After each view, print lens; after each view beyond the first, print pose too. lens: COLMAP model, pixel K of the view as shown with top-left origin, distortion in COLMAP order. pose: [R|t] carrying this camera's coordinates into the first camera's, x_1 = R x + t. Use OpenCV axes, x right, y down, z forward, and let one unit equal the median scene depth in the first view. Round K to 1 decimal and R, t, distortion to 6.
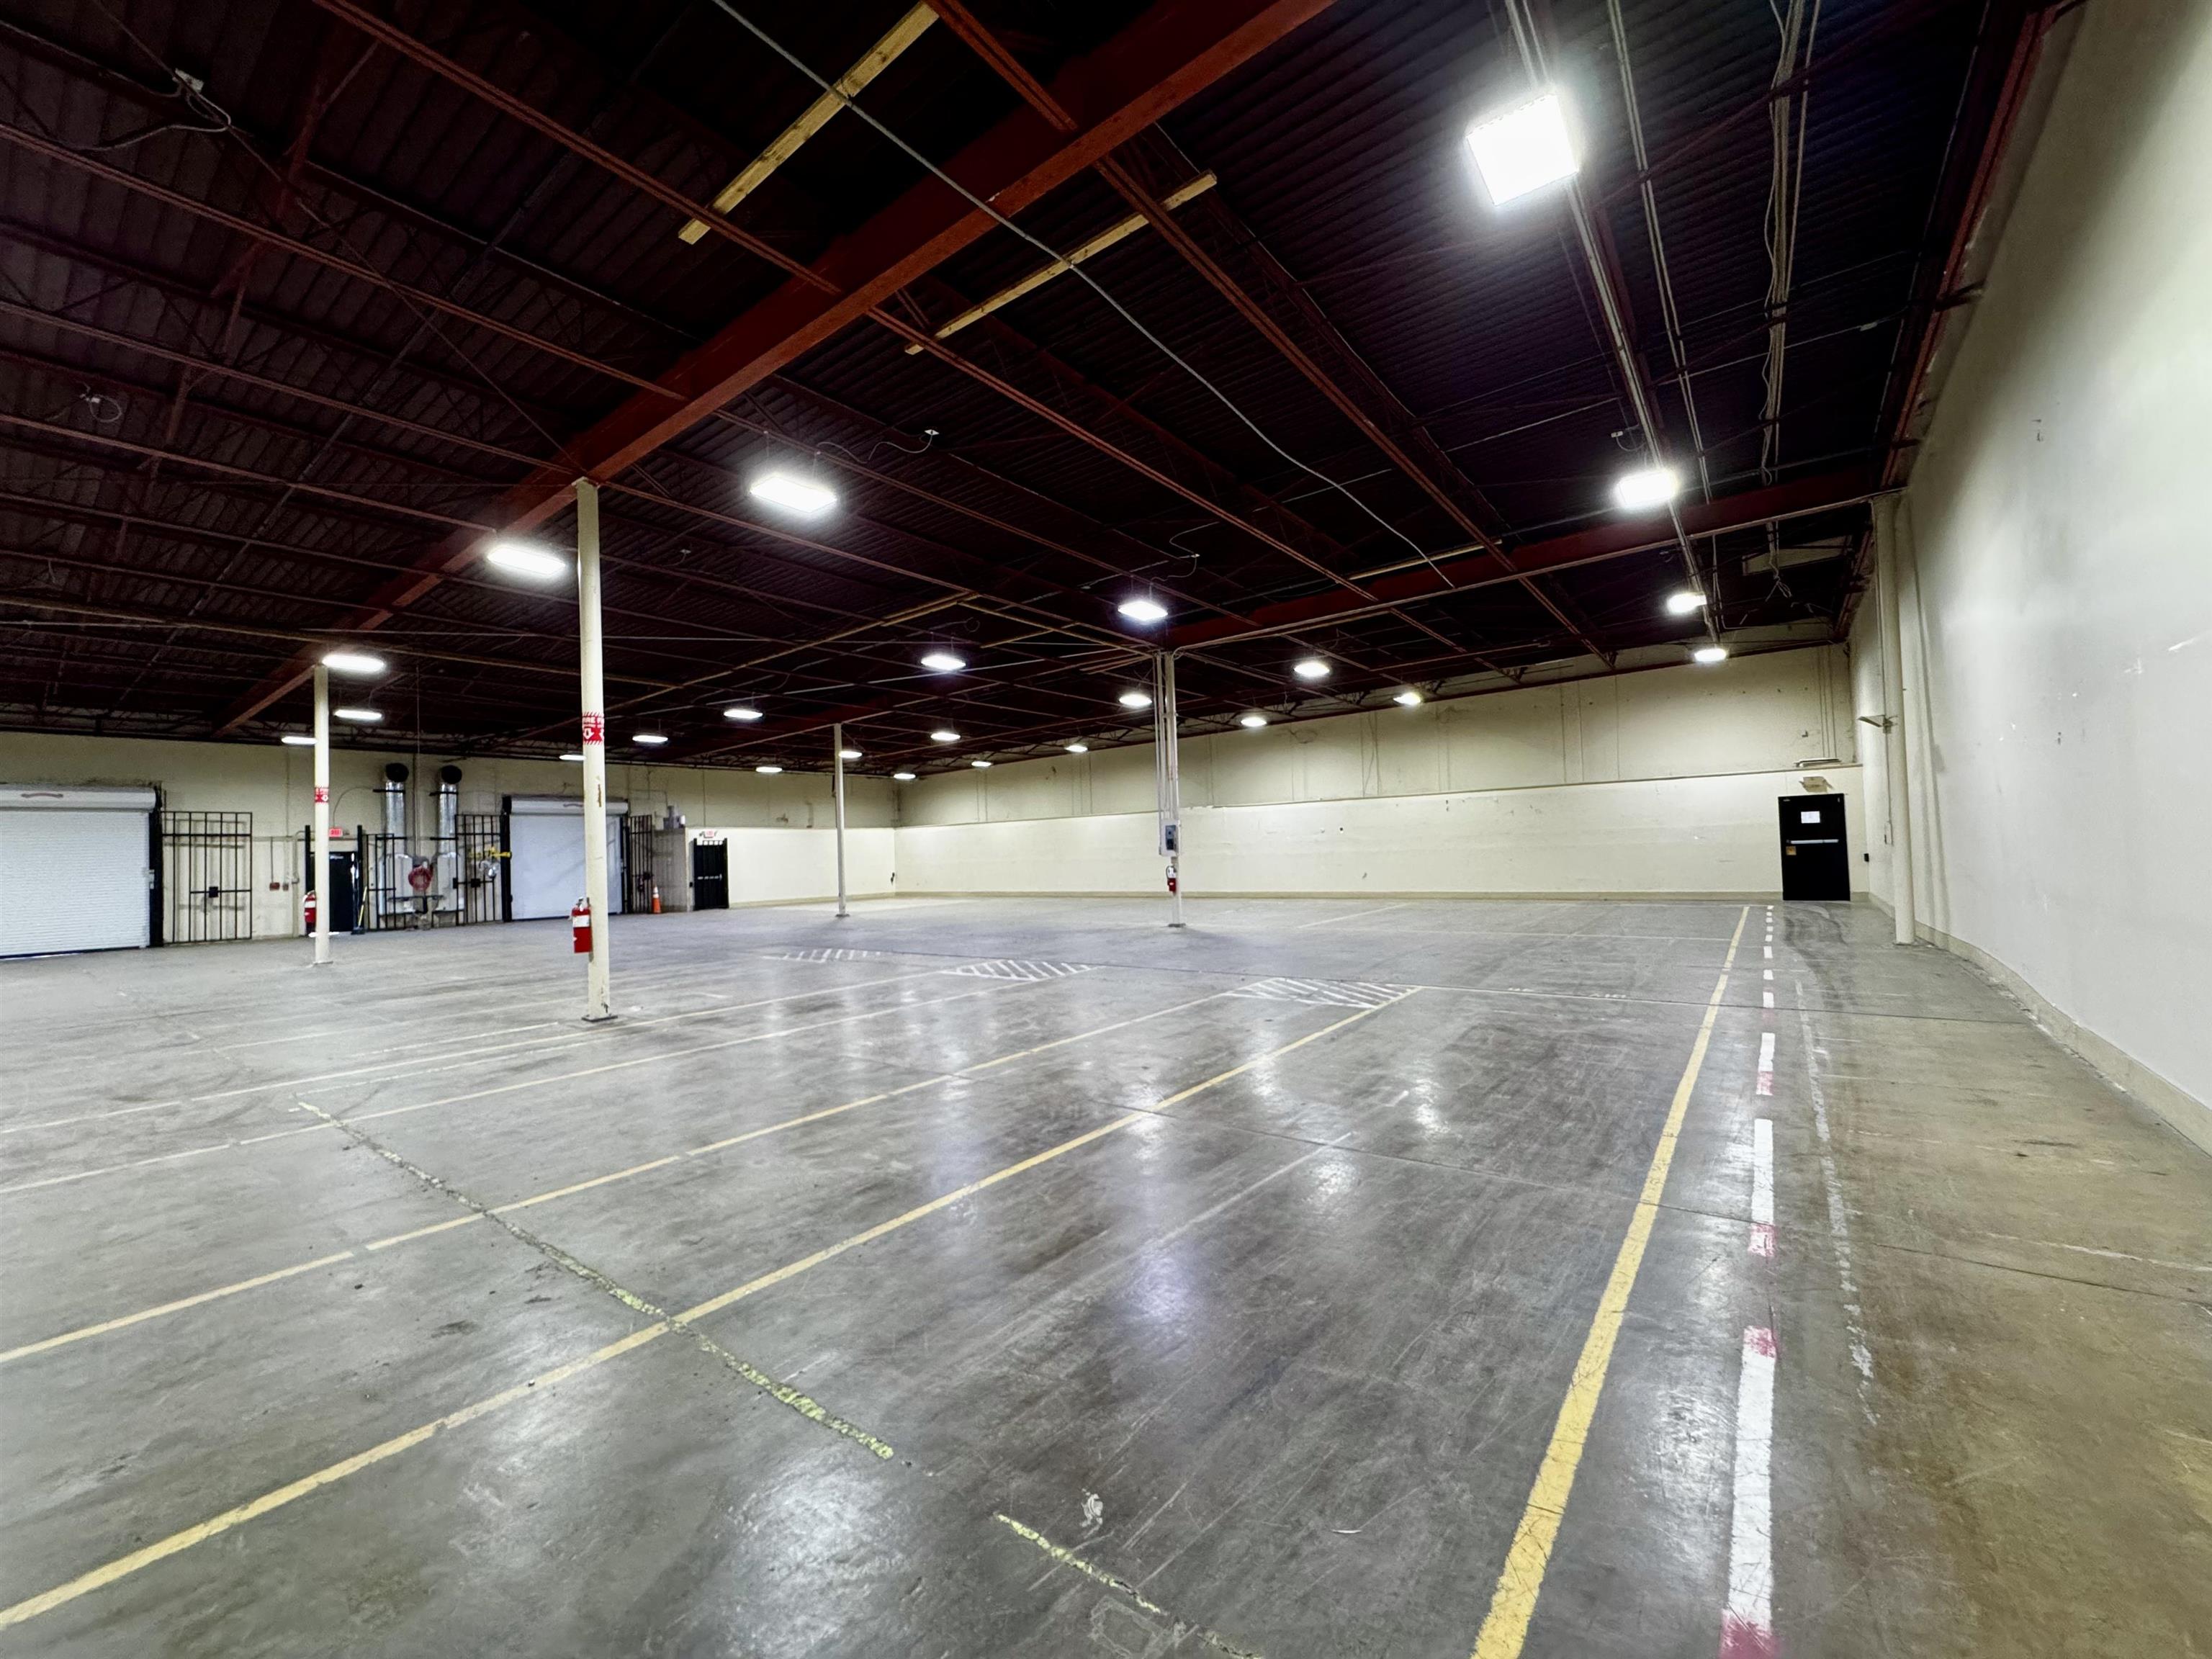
lens RADIAL K [[884.9, 0, 1107.8], [0, 884.9, 825.4], [0, 0, 1]] dist [-0.001686, 0.000397]
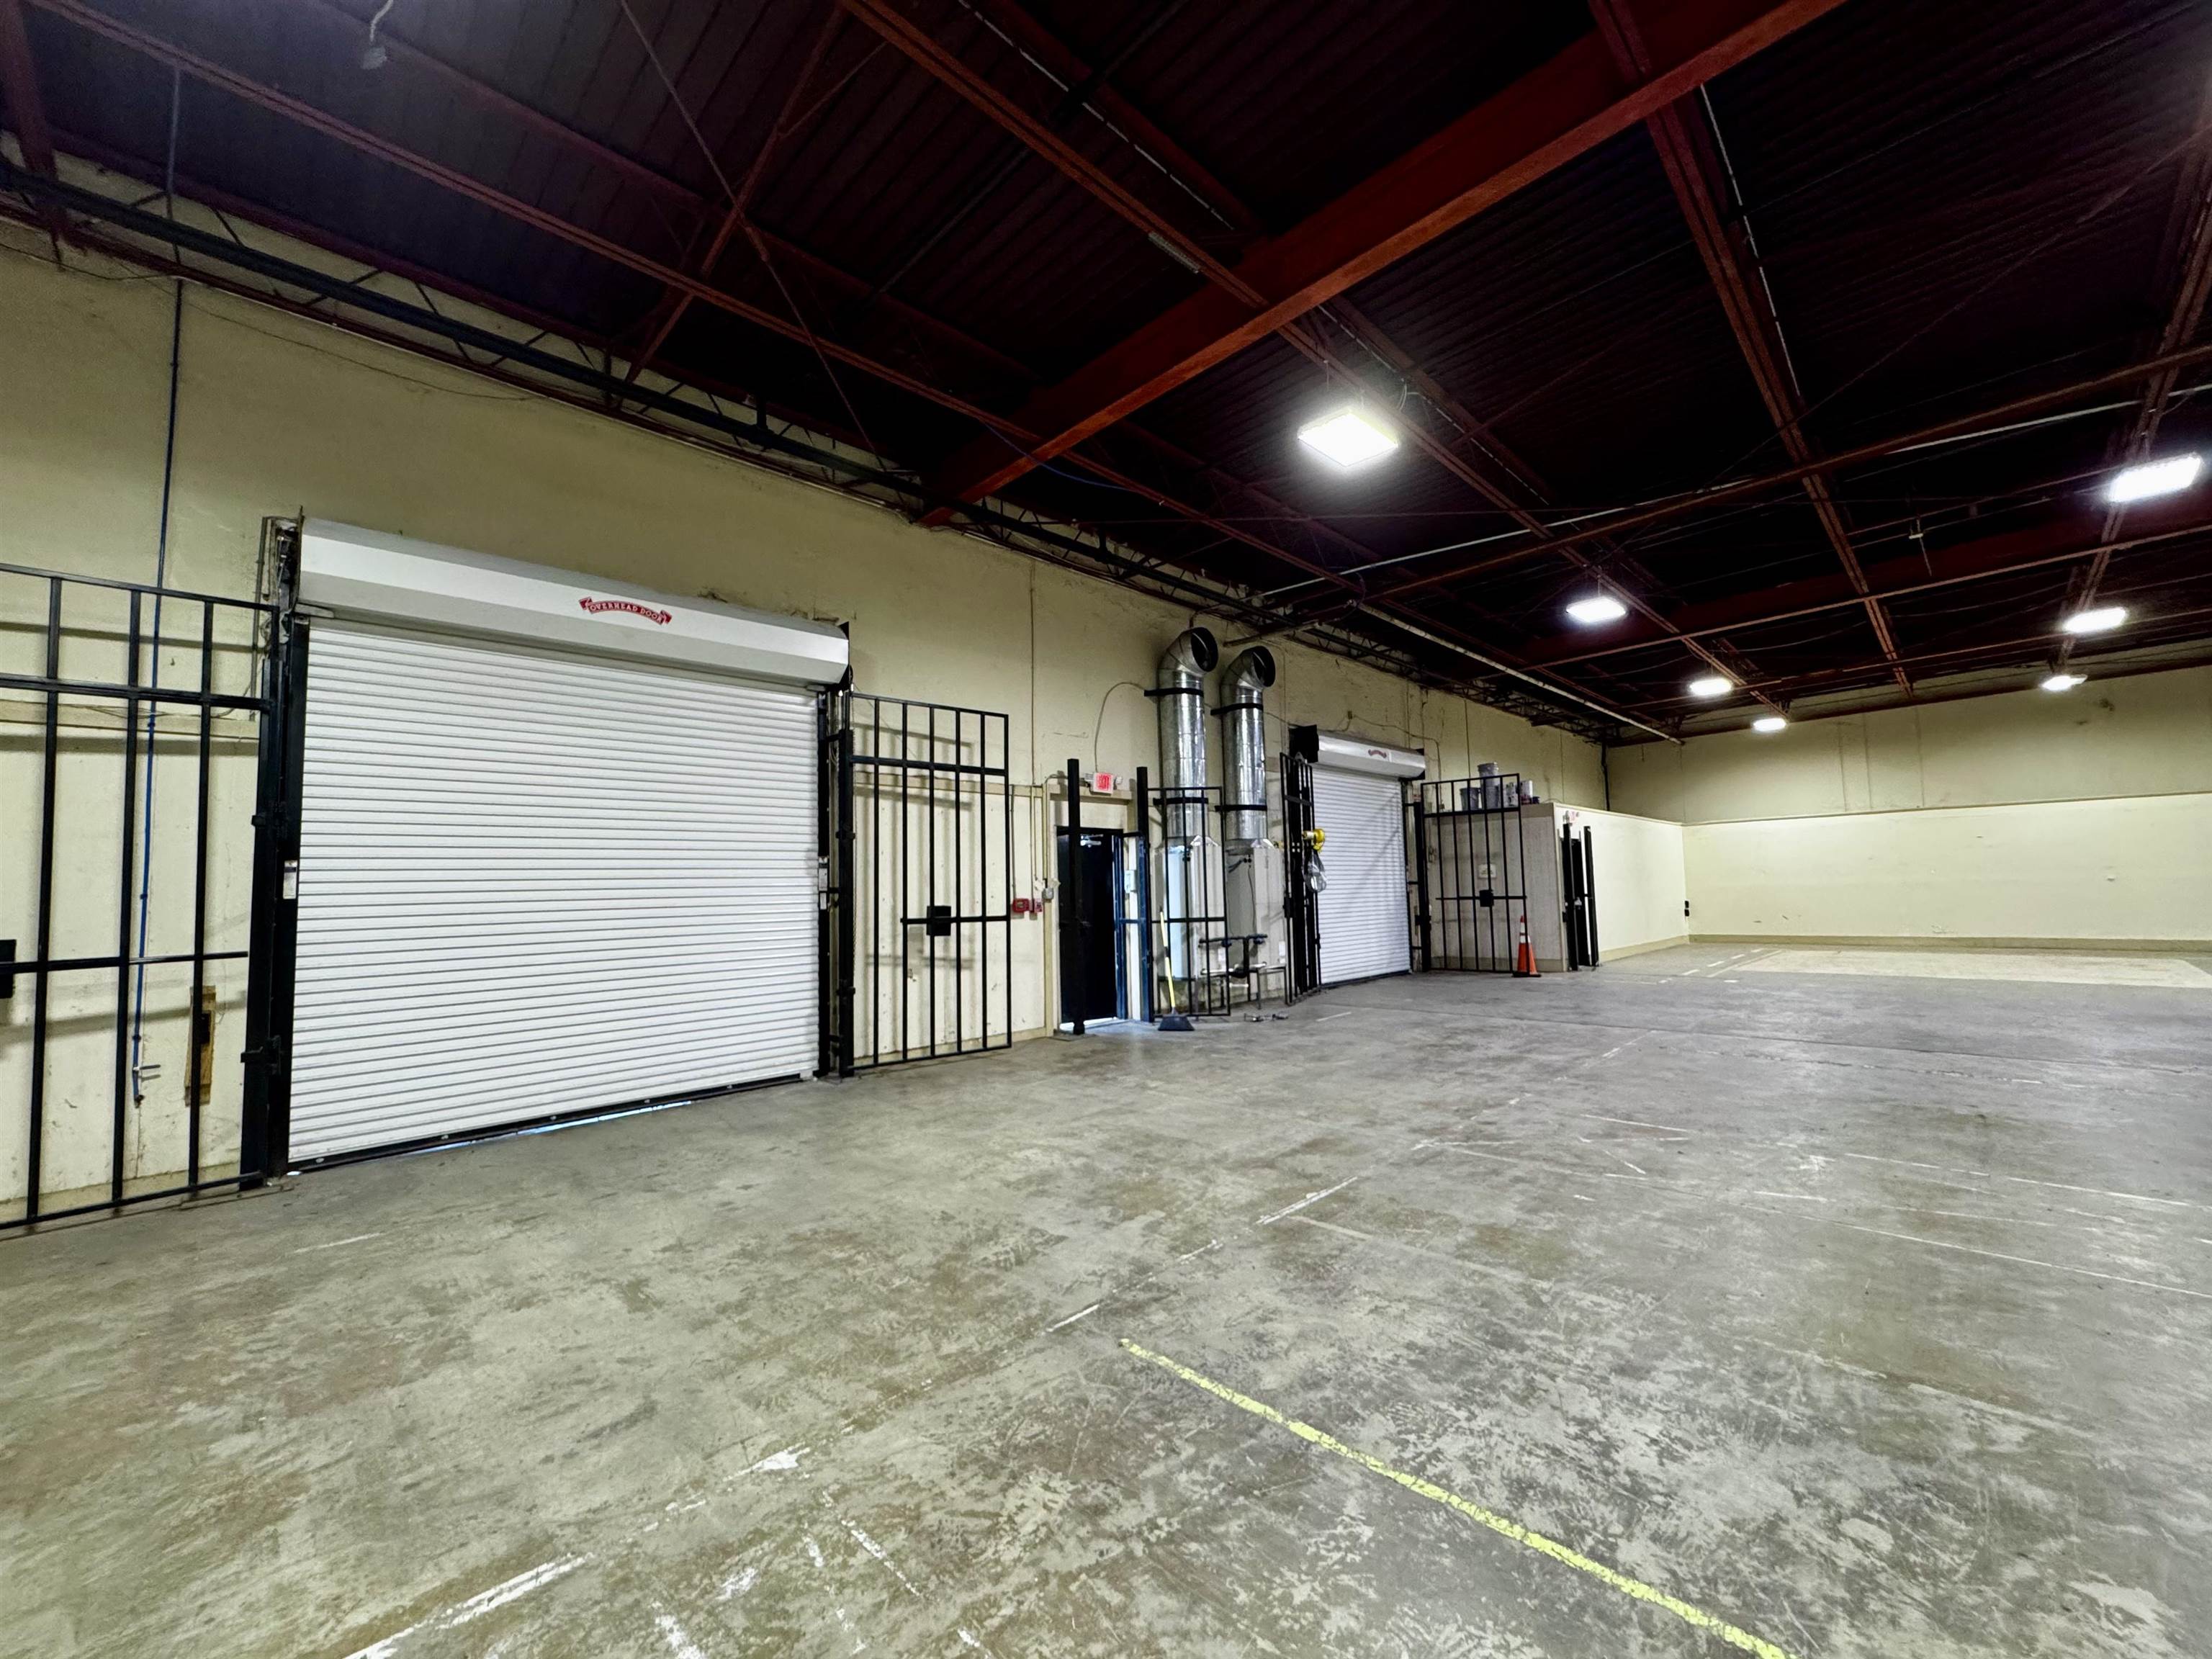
lens RADIAL K [[894.2, 0, 1102.8], [0, 894.2, 825.9], [0, 0, 1]] dist [-0.000886, 0.000117]
pose [[0.991858, 0.002951, -0.127315, -1.258020], [-0.007908, 0.999229, -0.038447, 0.069618], [0.127103, 0.039141, 0.991117, 0.893712]]
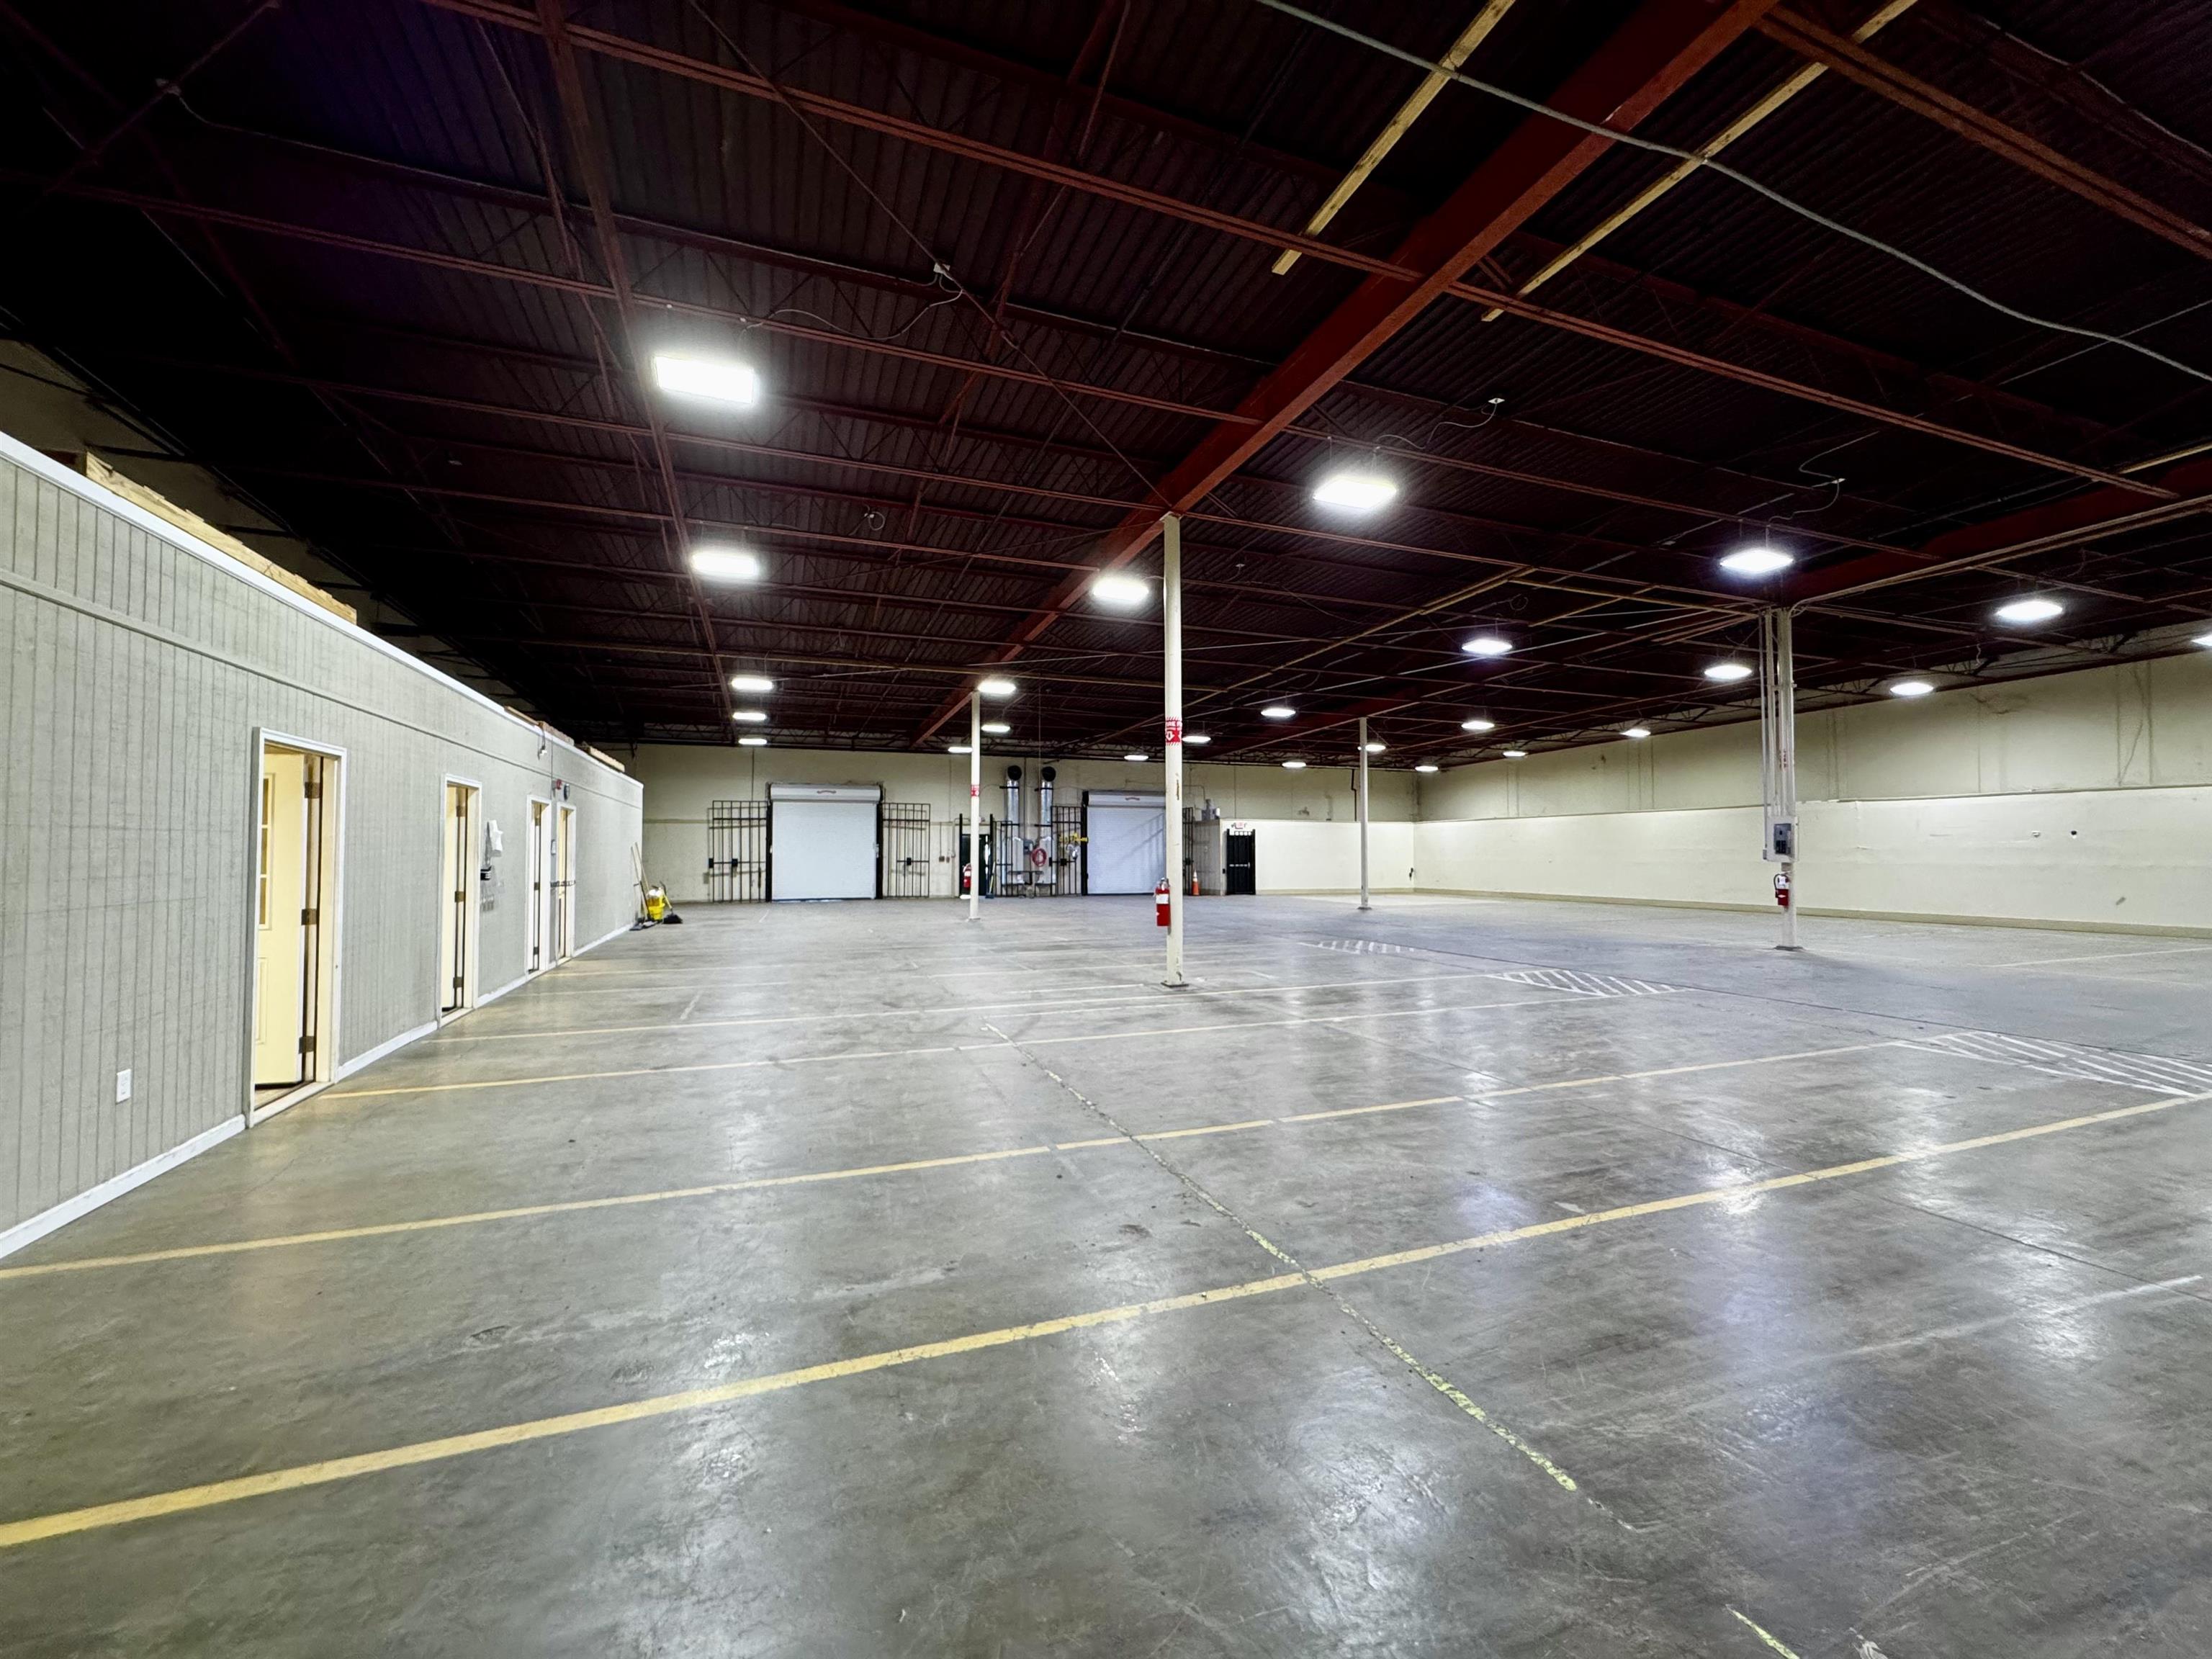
lens RADIAL K [[884.9, 0, 1107.8], [0, 884.9, 825.4], [0, 0, 1]] dist [-0.001686, 0.000397]
pose [[0.848505, 0.016136, -0.528941, -0.028403], [-0.012365, 0.999867, 0.010667, 0.000712], [0.529042, -0.002510, 0.848592, -0.009220]]
